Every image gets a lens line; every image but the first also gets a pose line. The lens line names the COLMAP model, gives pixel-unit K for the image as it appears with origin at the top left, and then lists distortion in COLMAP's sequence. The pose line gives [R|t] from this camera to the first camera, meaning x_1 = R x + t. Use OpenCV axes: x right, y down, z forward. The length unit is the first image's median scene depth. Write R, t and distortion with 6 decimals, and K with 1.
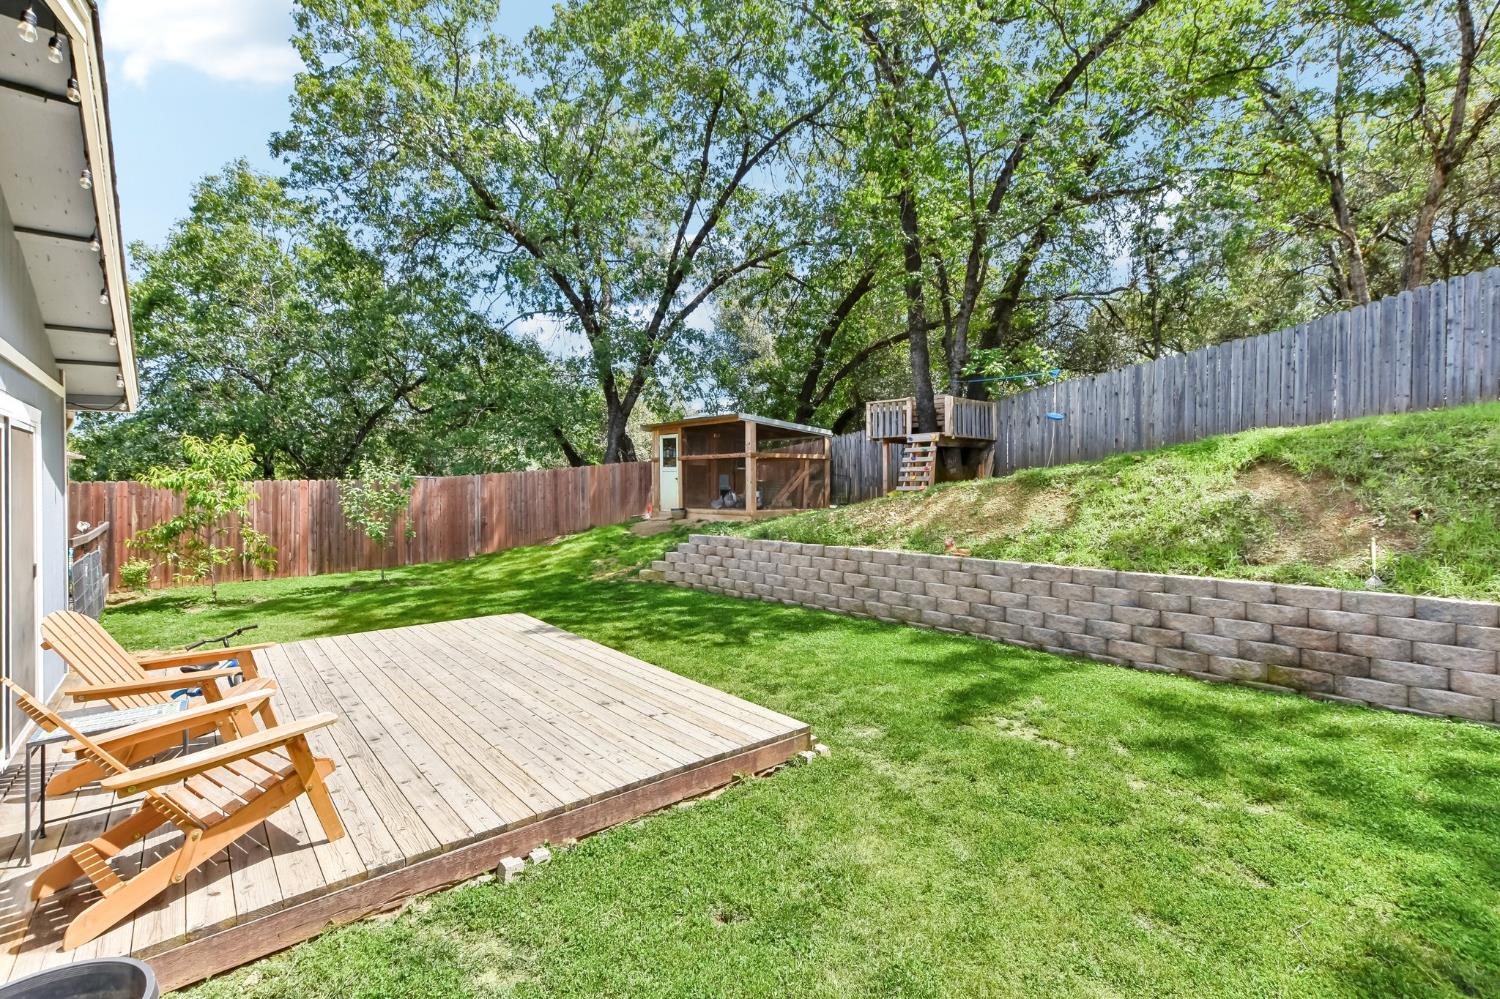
lens RADIAL K [[661.9, 0, 750.0], [0, 661.9, 499.5], [0, 0, 1]] dist [-0.018817, 0.011175]
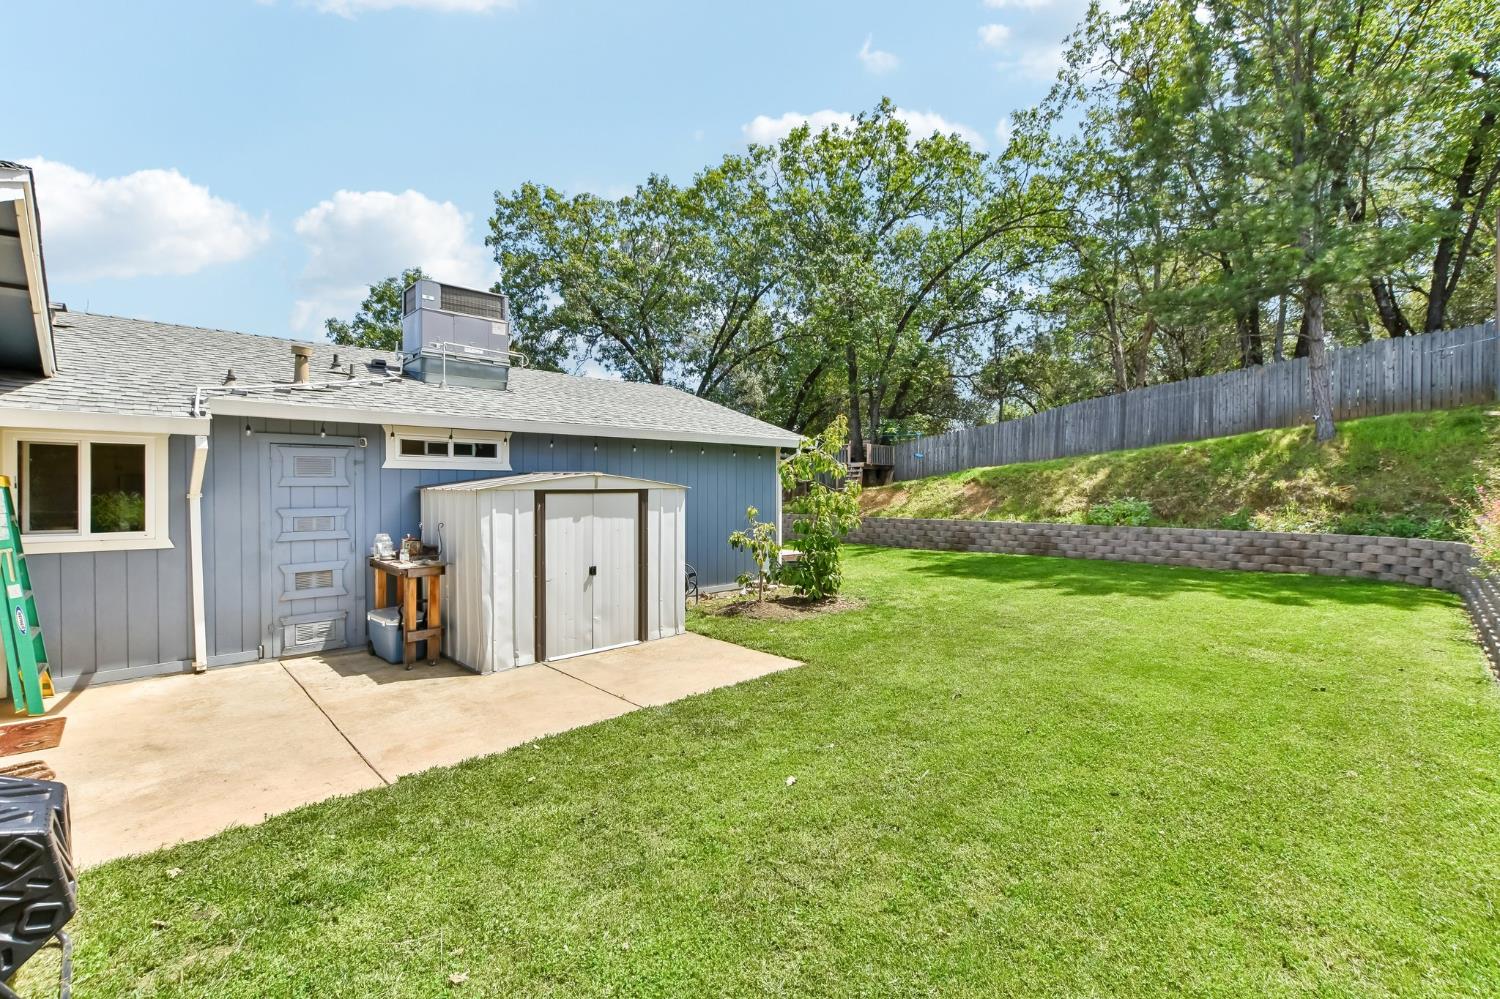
lens RADIAL K [[661.9, 0, 750.0], [0, 661.9, 499.5], [0, 0, 1]] dist [-0.018817, 0.011175]
pose [[0.997599, 0.006882, 0.068917, -0.184777], [-0.006420, 0.999955, -0.006927, 0.025208], [-0.068962, 0.006468, 0.997598, -0.927700]]
